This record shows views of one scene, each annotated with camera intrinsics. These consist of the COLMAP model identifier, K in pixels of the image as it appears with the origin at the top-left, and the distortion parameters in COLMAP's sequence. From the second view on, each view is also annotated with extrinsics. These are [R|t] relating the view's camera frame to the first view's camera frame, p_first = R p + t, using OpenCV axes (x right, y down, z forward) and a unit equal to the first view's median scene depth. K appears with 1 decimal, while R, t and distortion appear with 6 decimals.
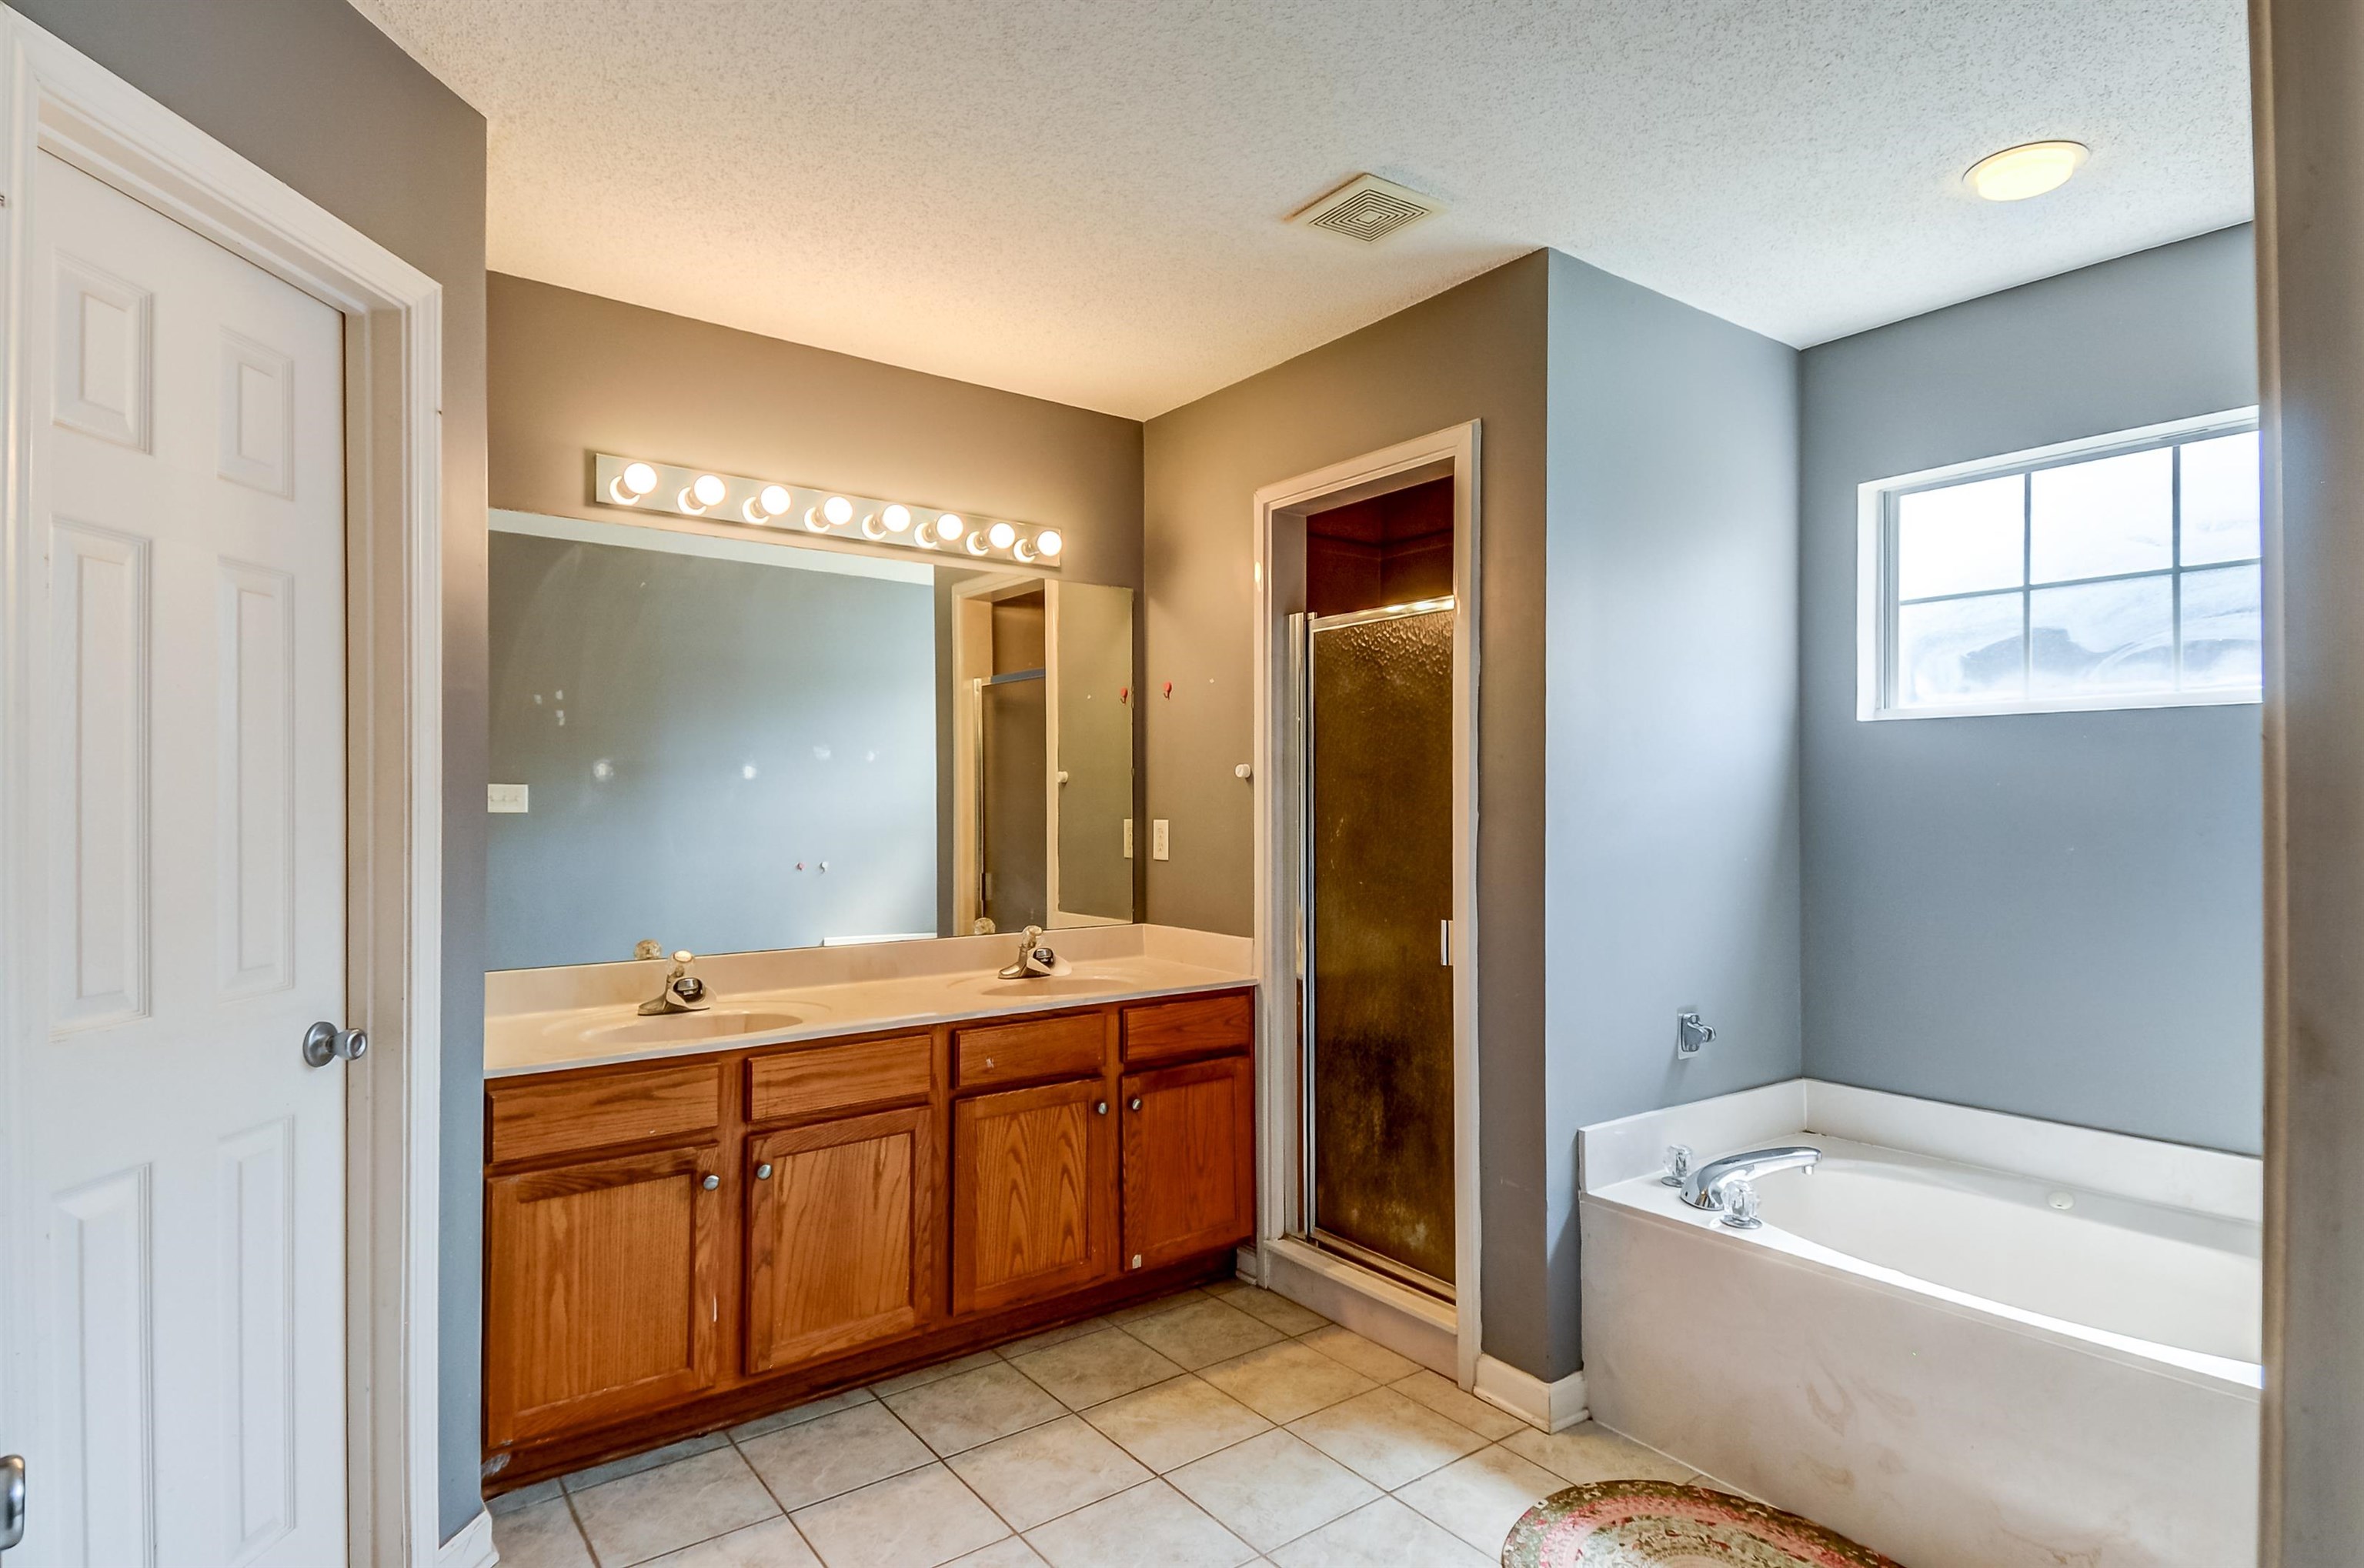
lens RADIAL K [[1230.2, 0, 1182.0], [0, 1230.2, 784.0], [0, 0, 1]] dist [0.071977, -0.057308]
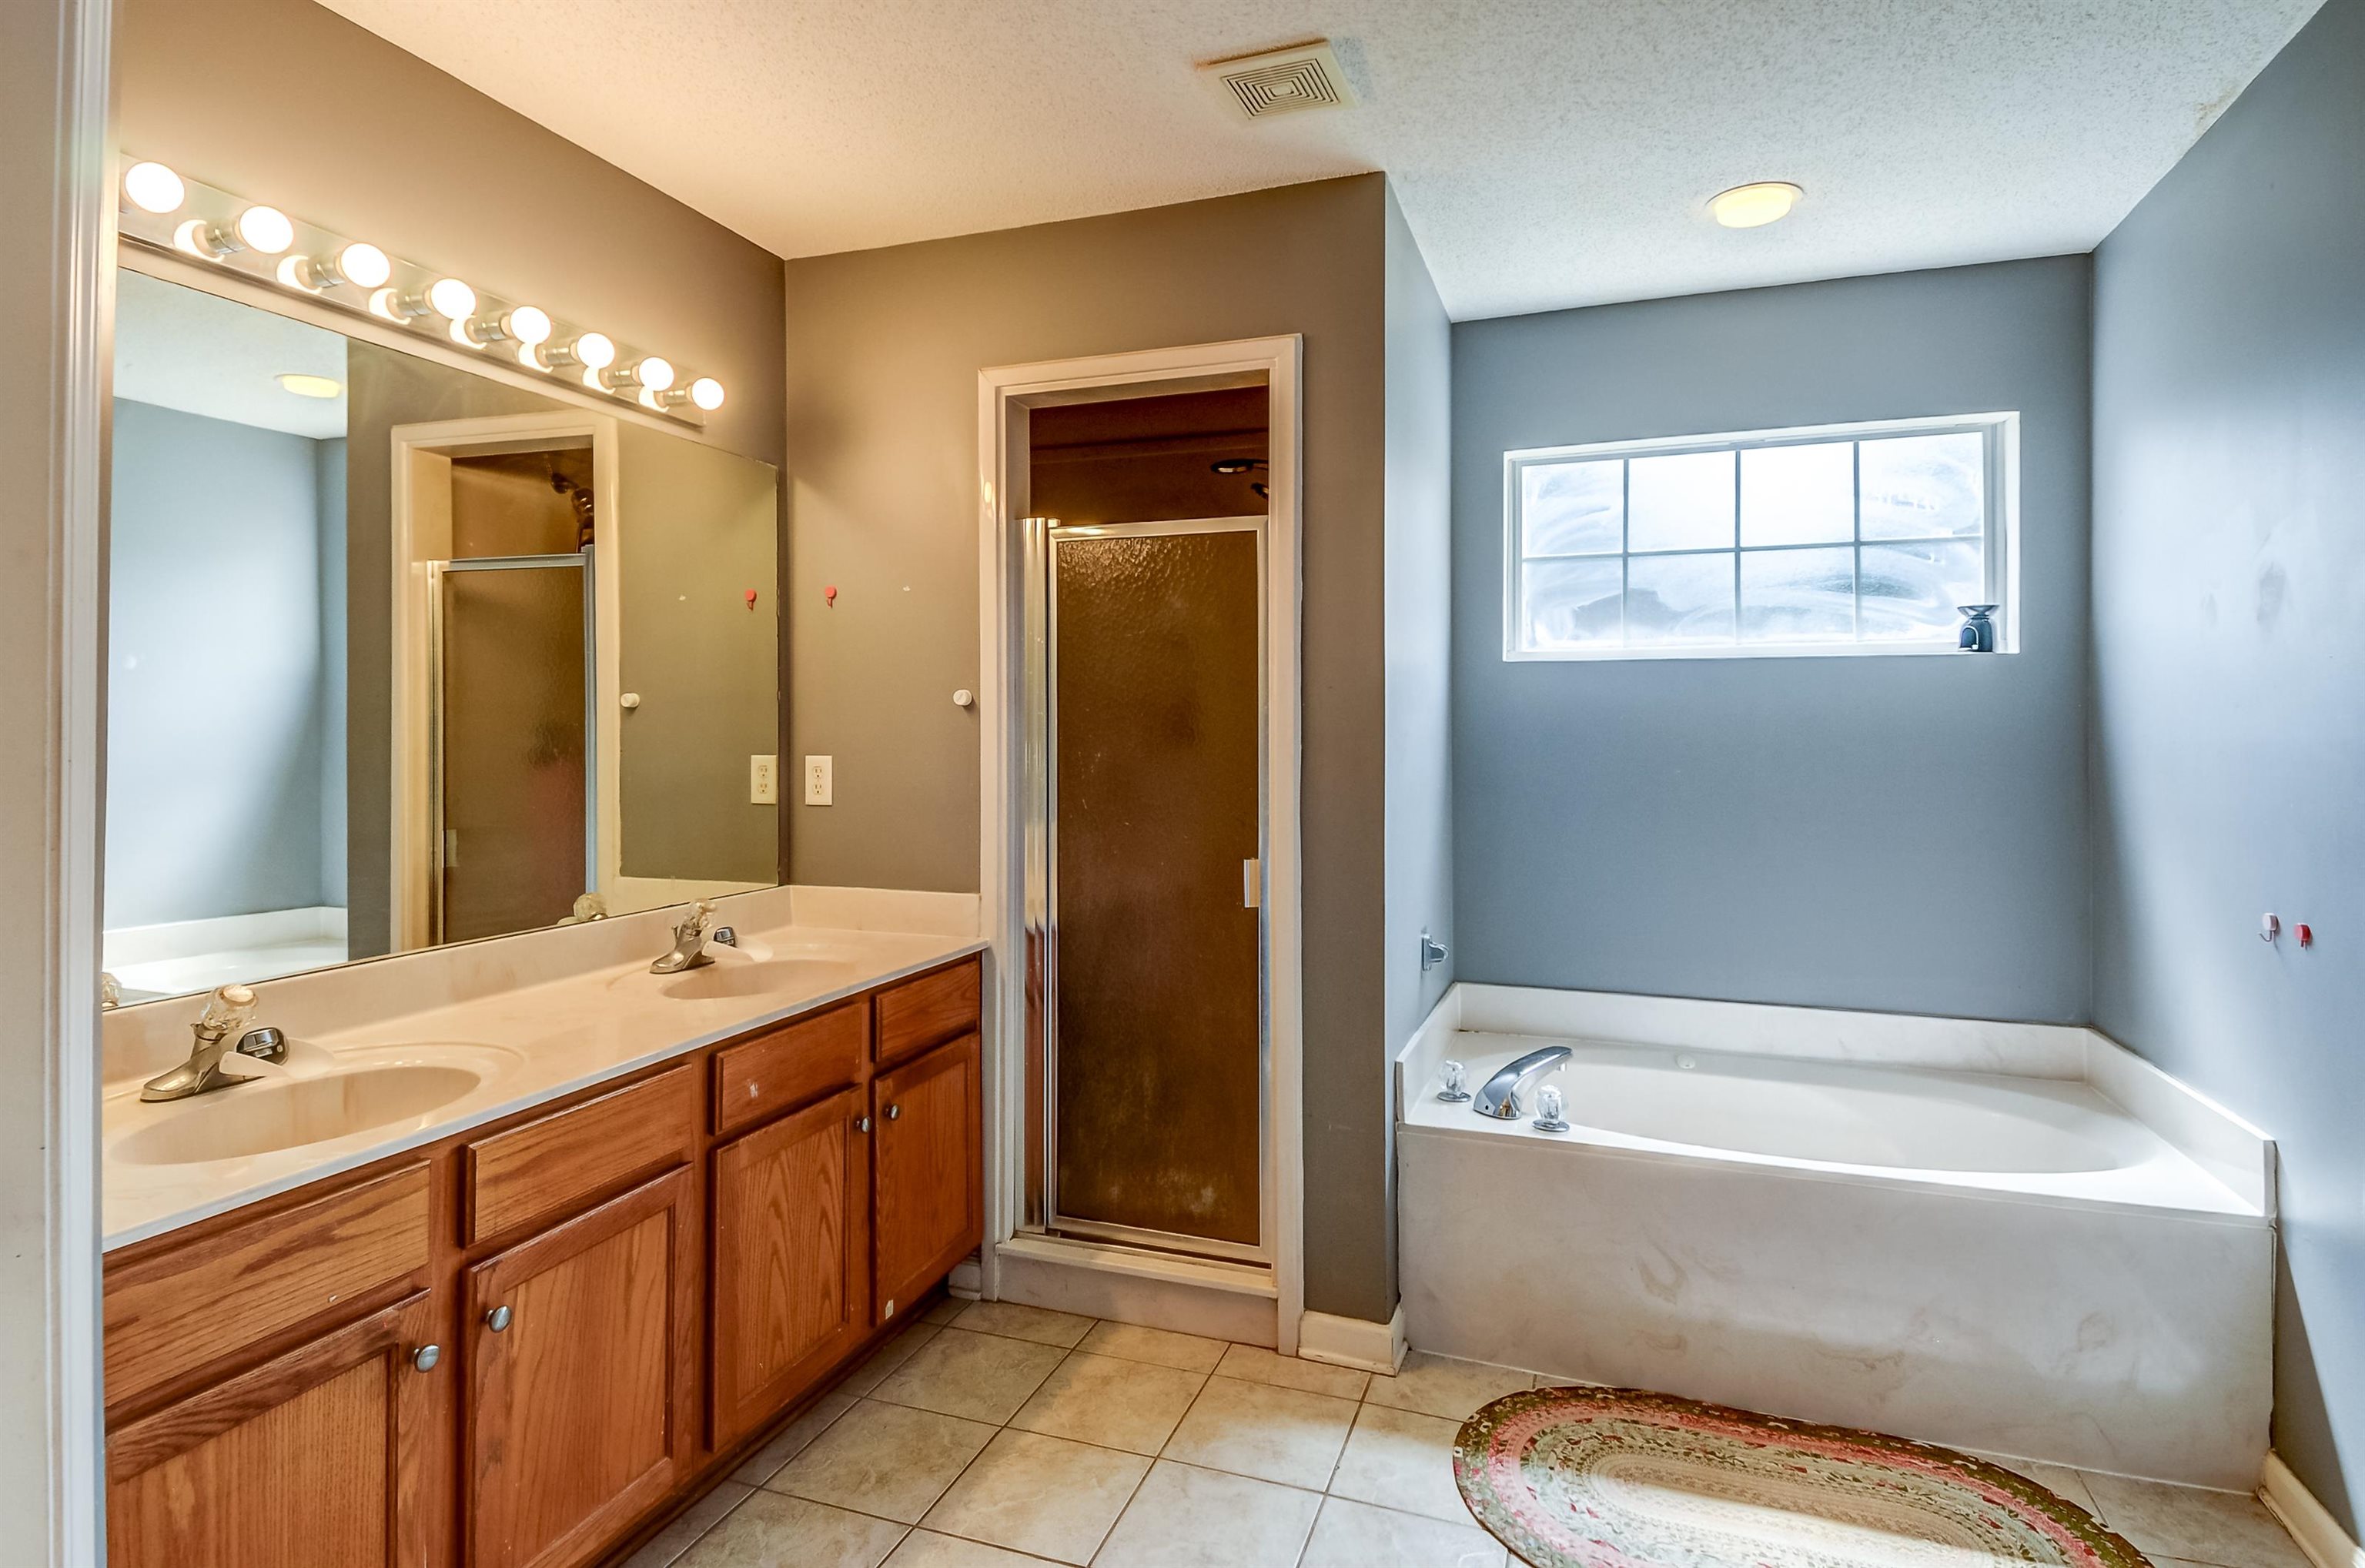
lens RADIAL K [[1247.0, 0, 1185.0], [0, 1247.0, 711.7], [0, 0, 1]] dist [0.072702, -0.048272]
pose [[0.836399, 0.007615, 0.548068, -0.355399], [-0.007855, 0.999967, -0.001907, -0.000288], [-0.548064, -0.002710, 0.836432, 0.231802]]
